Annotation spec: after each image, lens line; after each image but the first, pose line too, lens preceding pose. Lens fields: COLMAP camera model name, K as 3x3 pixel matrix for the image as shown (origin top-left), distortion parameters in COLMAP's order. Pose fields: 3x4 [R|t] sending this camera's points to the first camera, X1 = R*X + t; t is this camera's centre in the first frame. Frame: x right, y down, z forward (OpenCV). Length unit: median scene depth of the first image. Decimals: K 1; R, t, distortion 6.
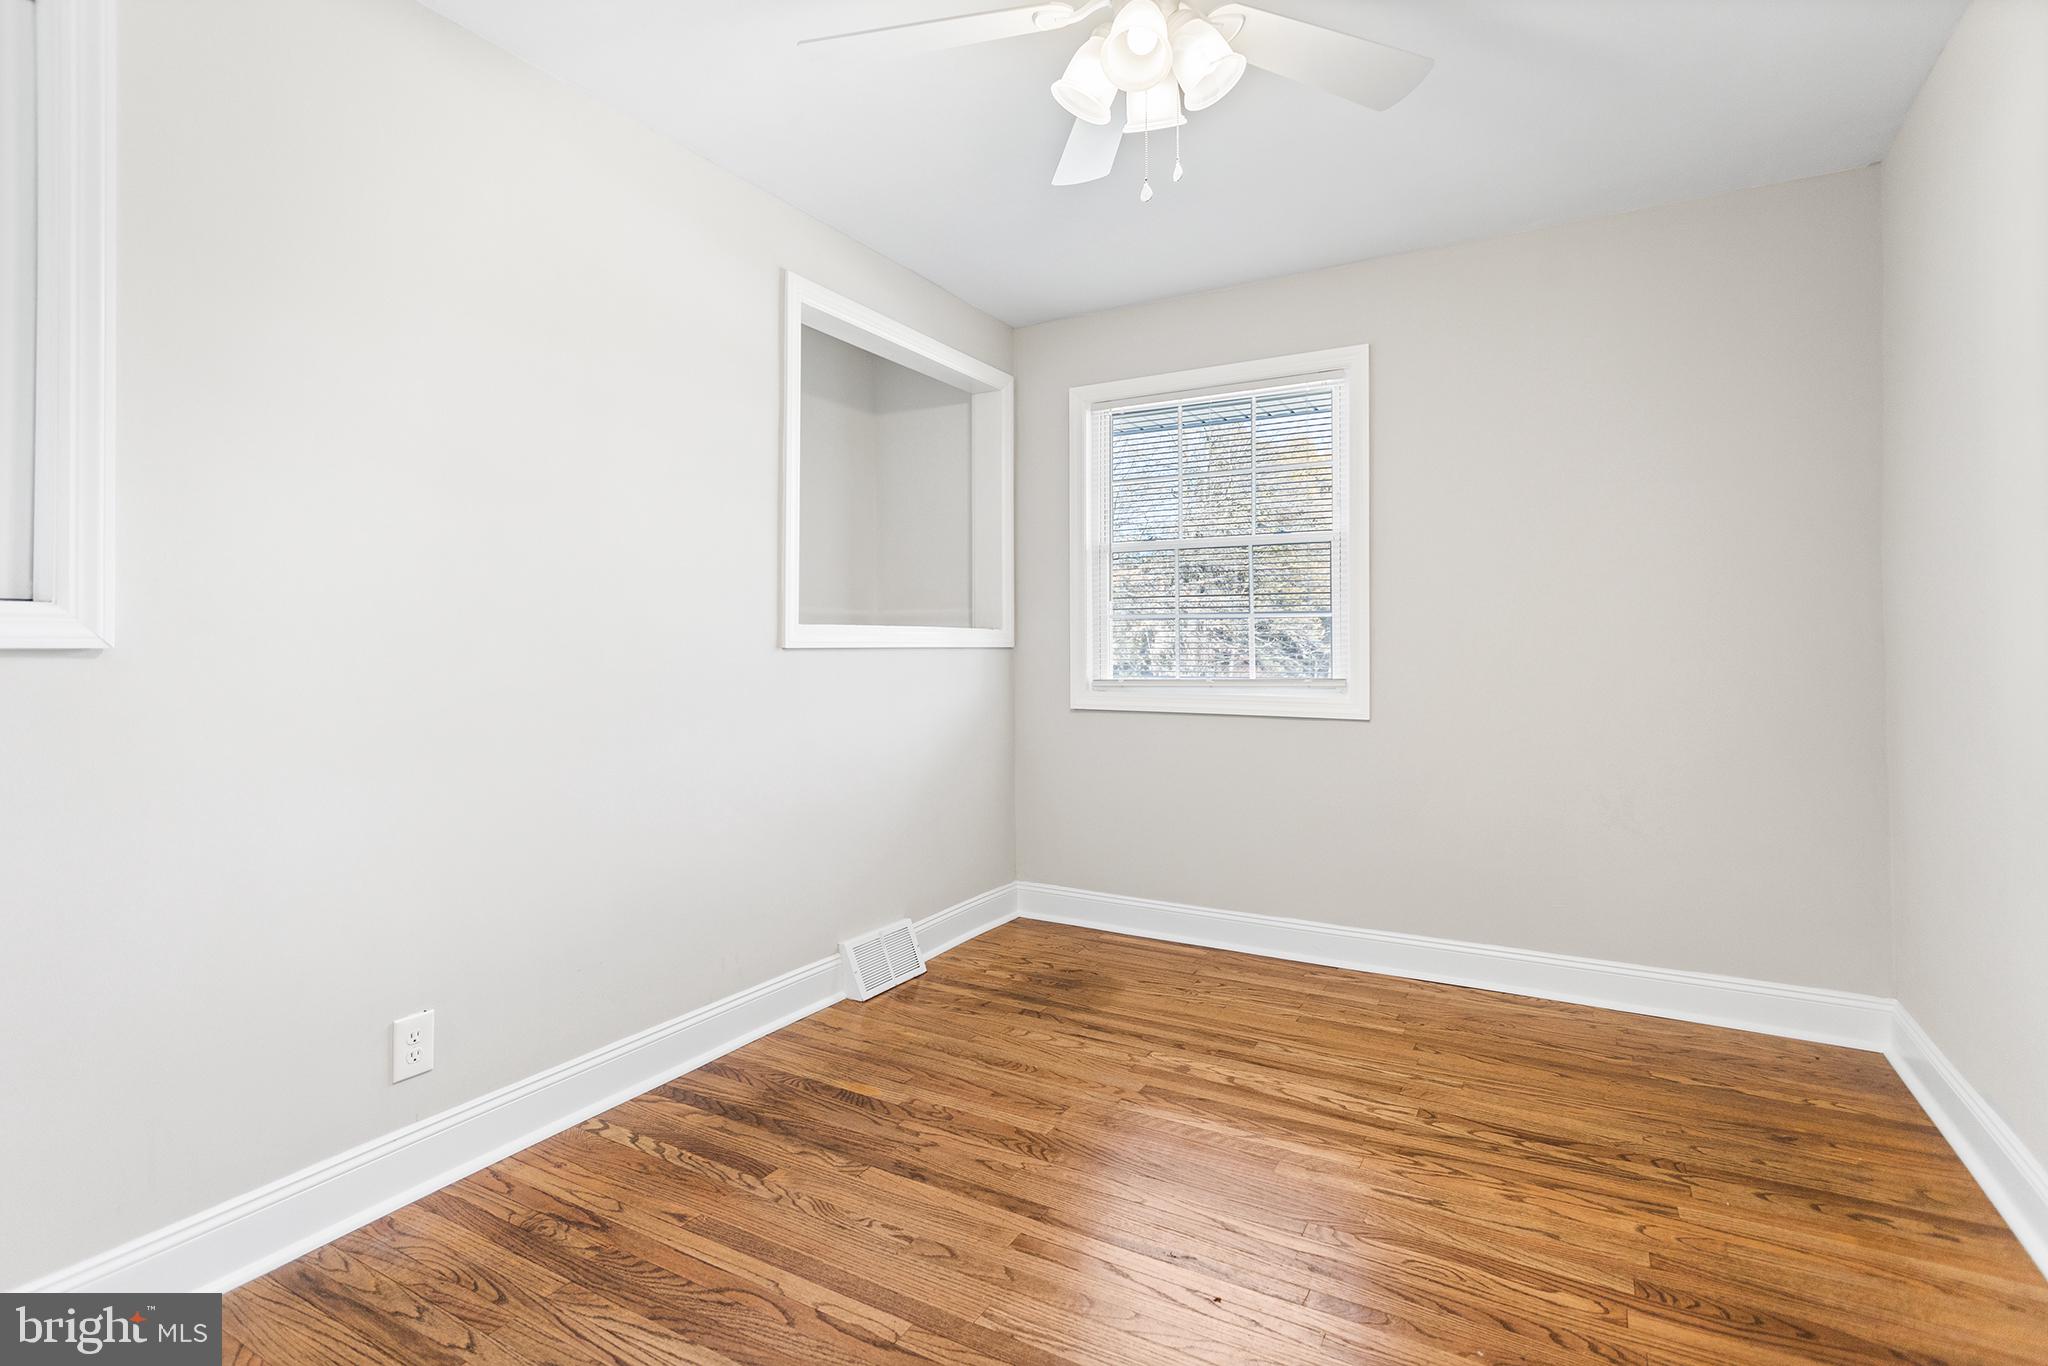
lens RADIAL K [[986.5, 0, 1012.6], [0, 986.5, 665.8], [0, 0, 1]] dist [0.002766, 0.001043]
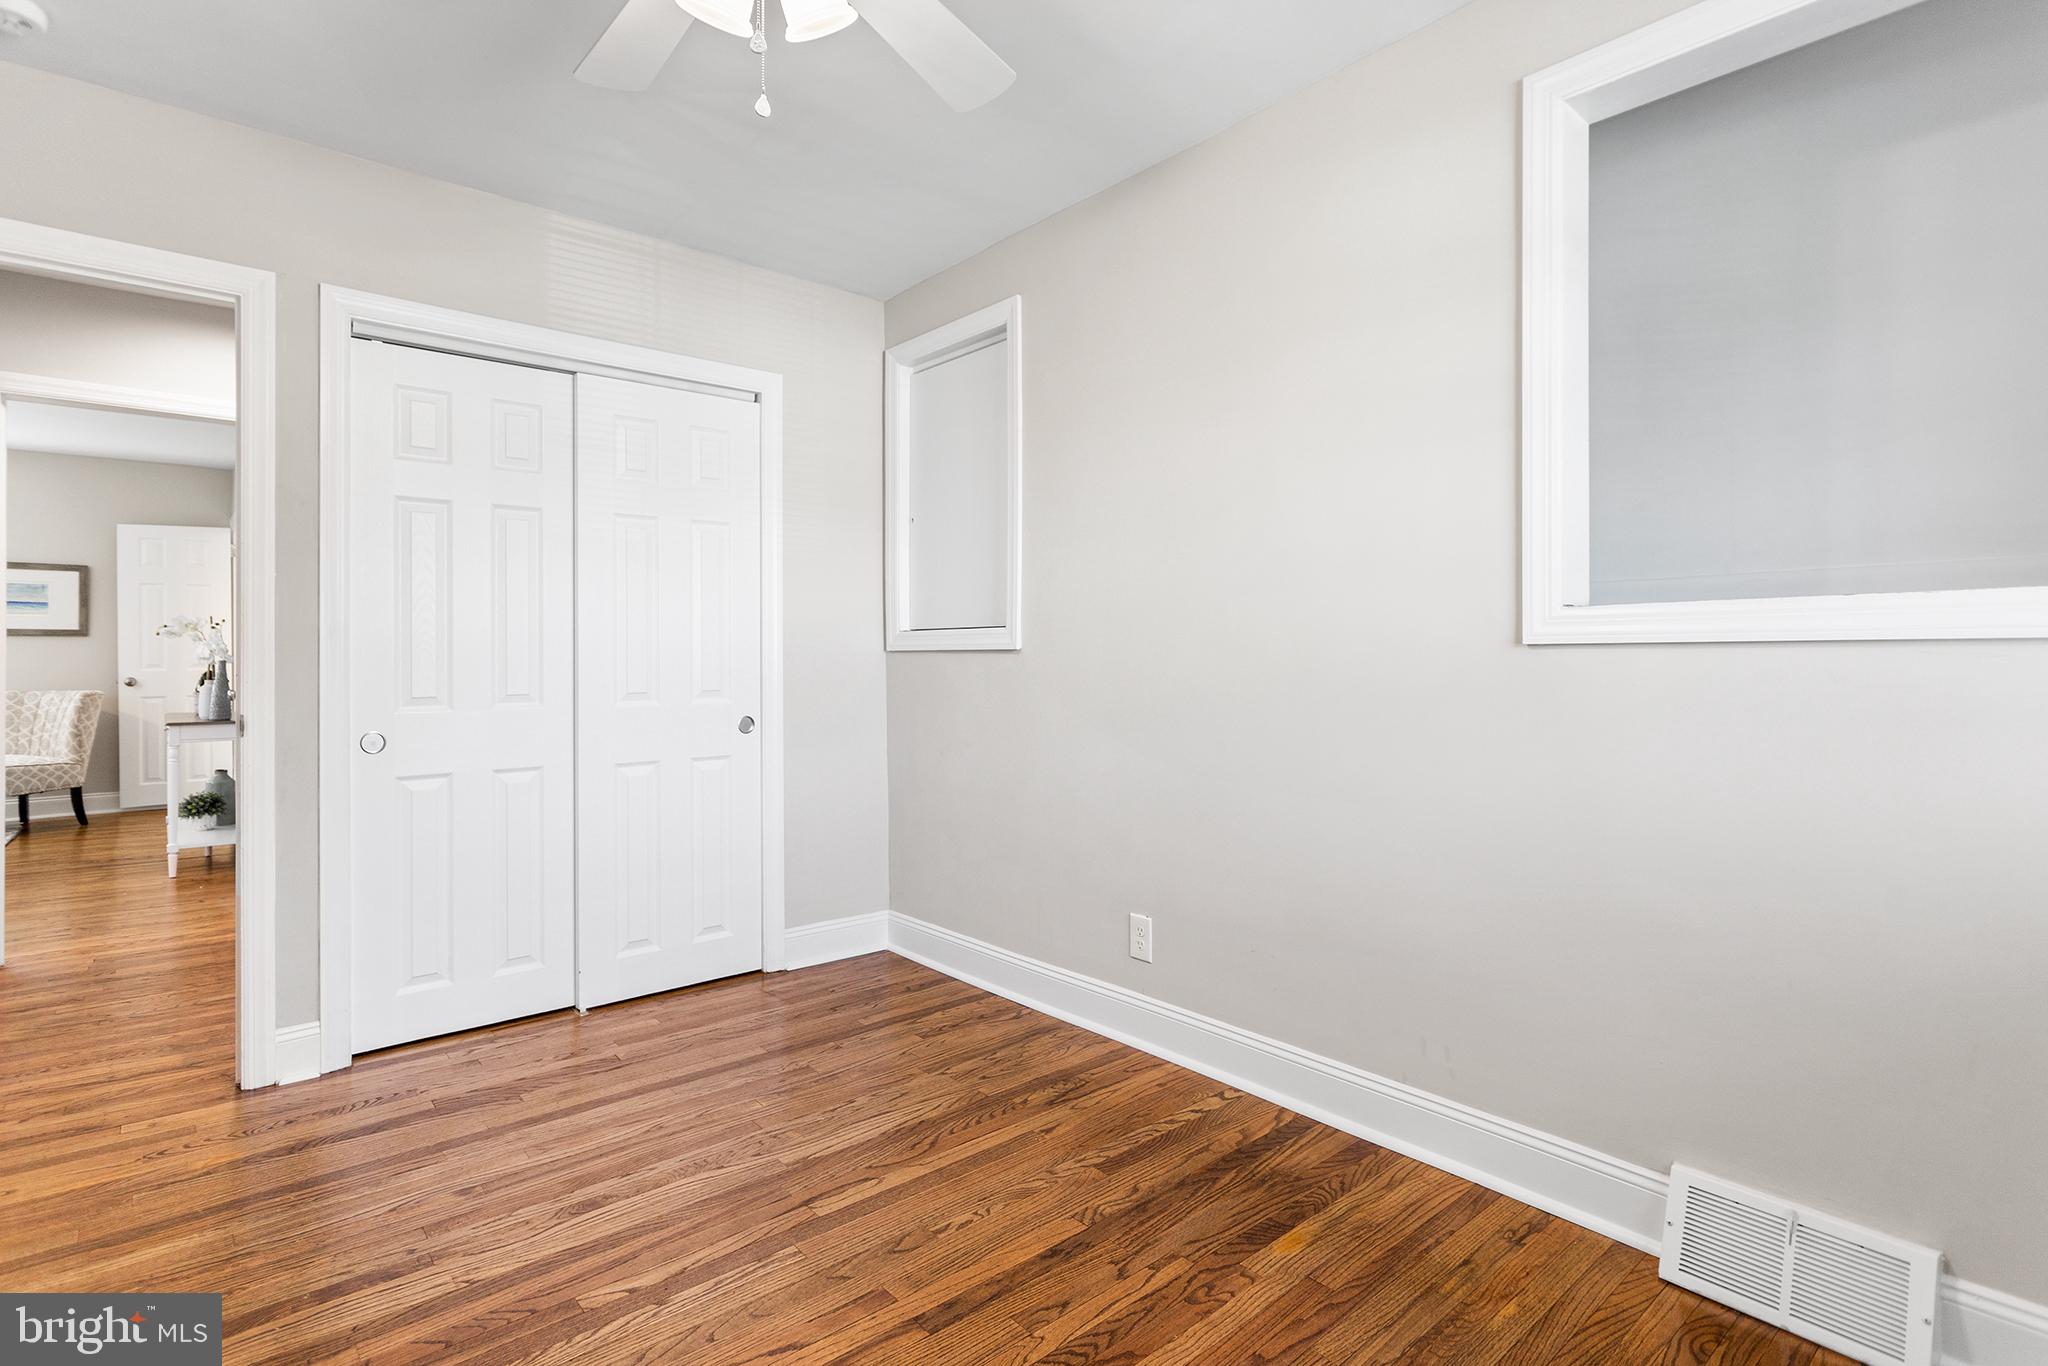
lens RADIAL K [[986.5, 0, 1008.0], [0, 986.5, 661.2], [0, 0, 1]] dist [0.002766, 0.001043]
pose [[-0.327830, 0.010399, -0.944680, 0.707996], [-0.006567, 0.999890, 0.013285, -0.017967], [0.944714, 0.010559, -0.327725, 1.194723]]
